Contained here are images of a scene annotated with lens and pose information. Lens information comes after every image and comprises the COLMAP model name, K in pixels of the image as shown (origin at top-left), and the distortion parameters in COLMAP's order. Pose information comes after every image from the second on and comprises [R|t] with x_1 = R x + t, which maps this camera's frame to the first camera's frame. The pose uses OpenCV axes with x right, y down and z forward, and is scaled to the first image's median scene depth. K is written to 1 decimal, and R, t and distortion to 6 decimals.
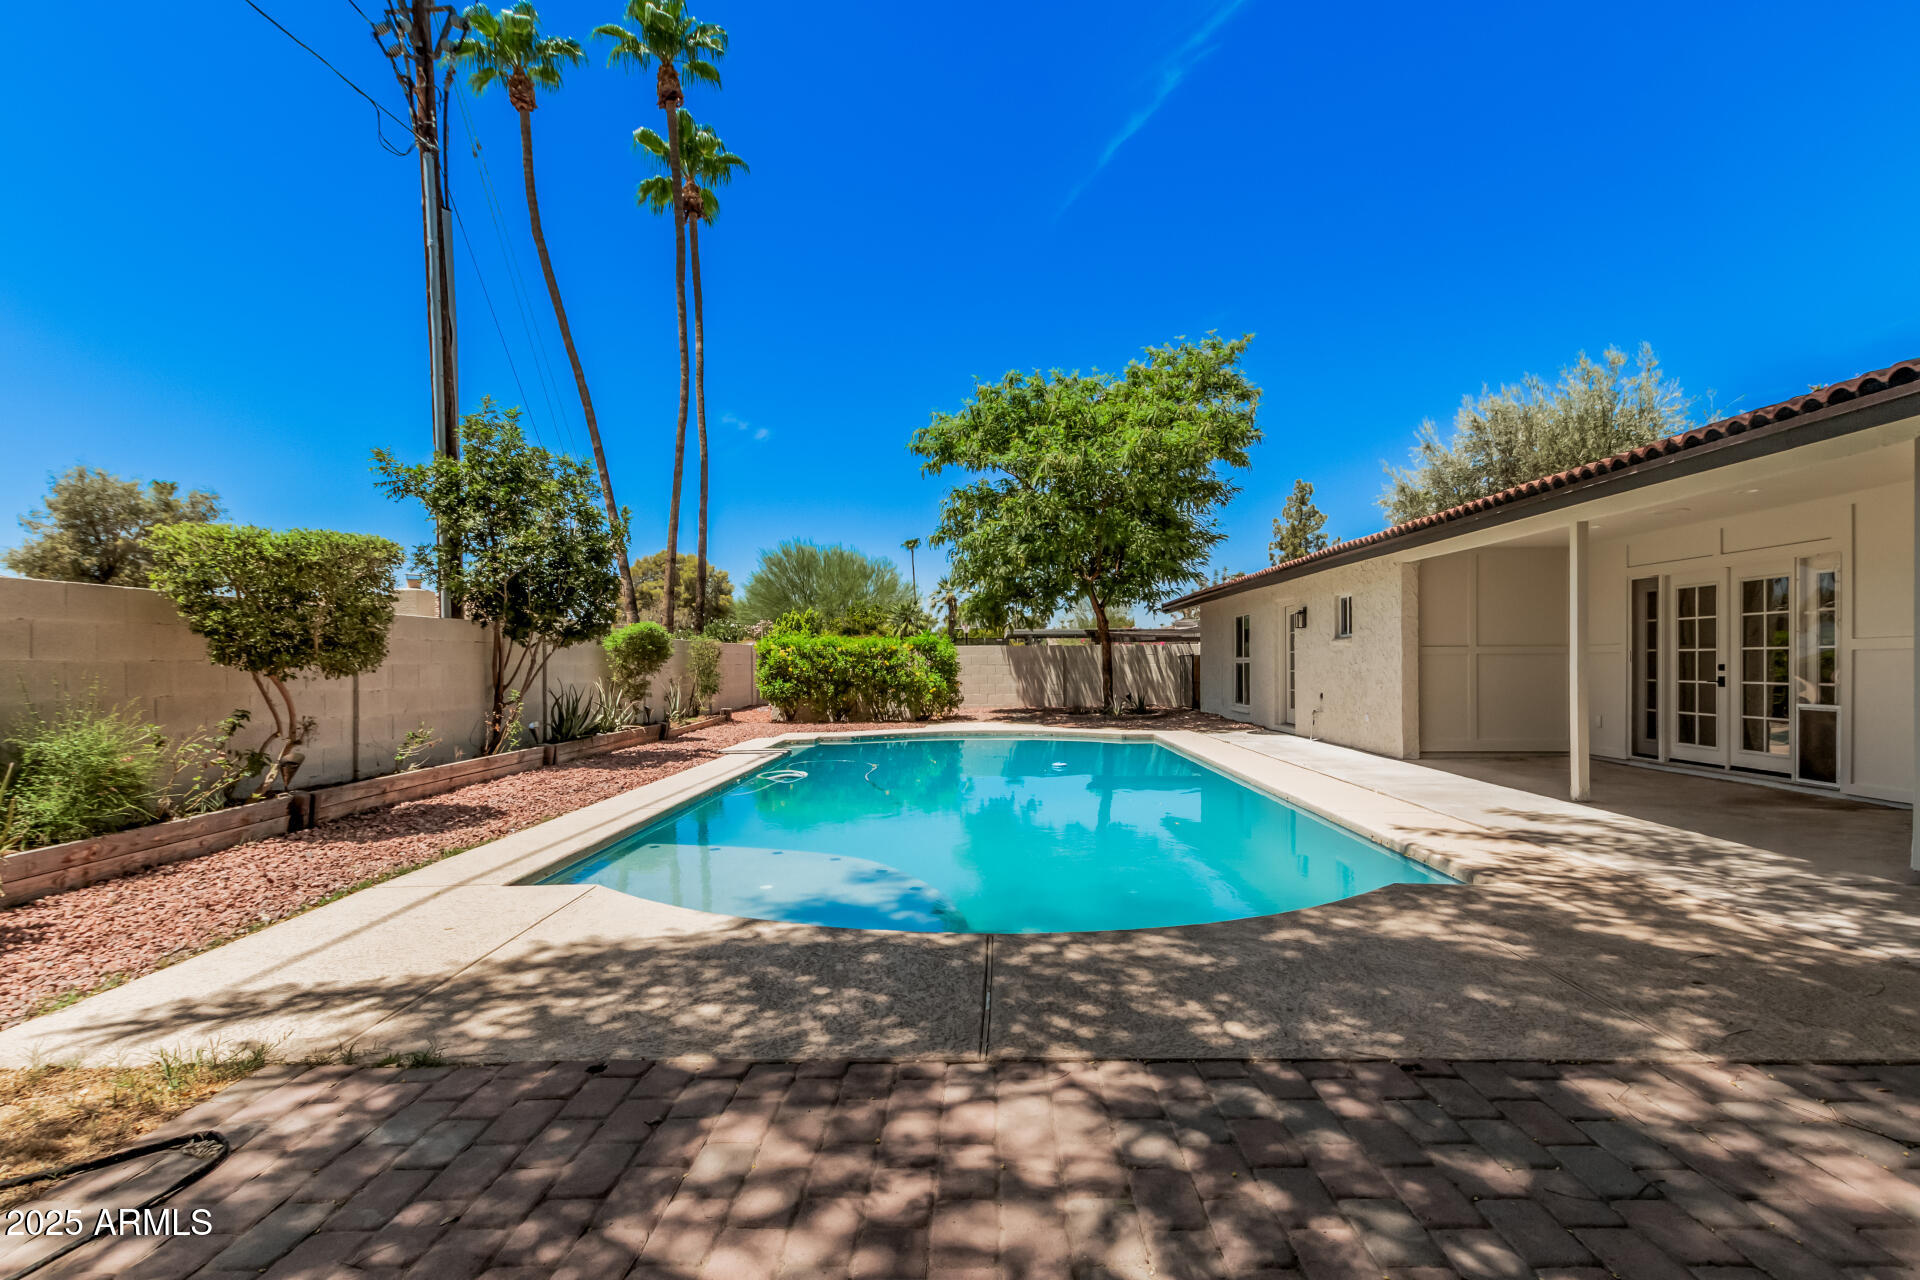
lens RADIAL K [[886.8, 0, 964.5], [0, 886.8, 669.0], [0, 0, 1]] dist [0.005487, 0.000690]
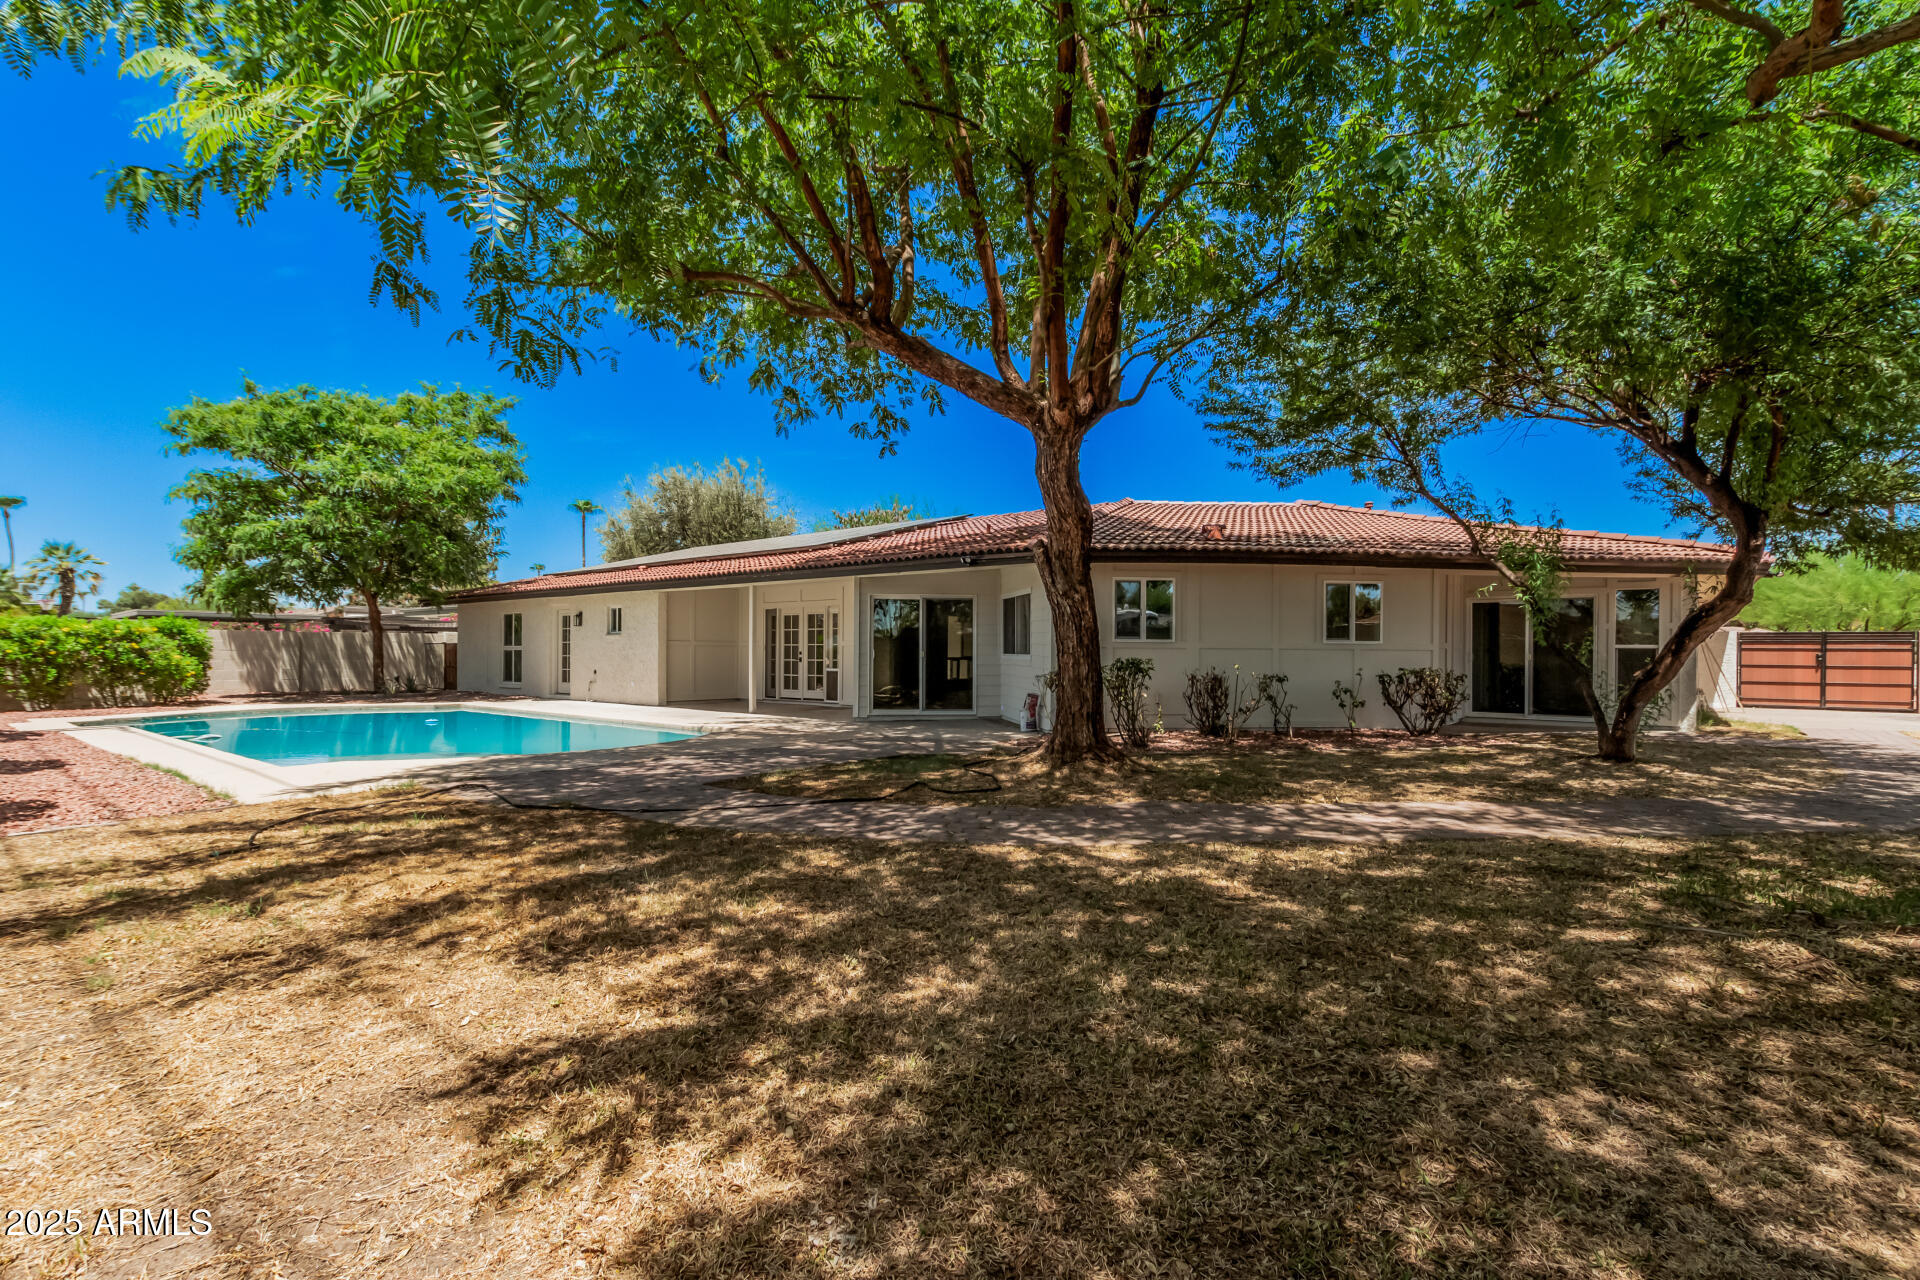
lens RADIAL K [[886.8, 0, 960.2], [0, 886.8, 641.7], [0, 0, 1]] dist [0.005487, 0.000690]
pose [[0.622434, 0.019360, 0.782433, -0.539389], [-0.002209, 0.999733, -0.022980, 0.017255], [-0.782669, 0.012575, 0.622311, -0.585328]]
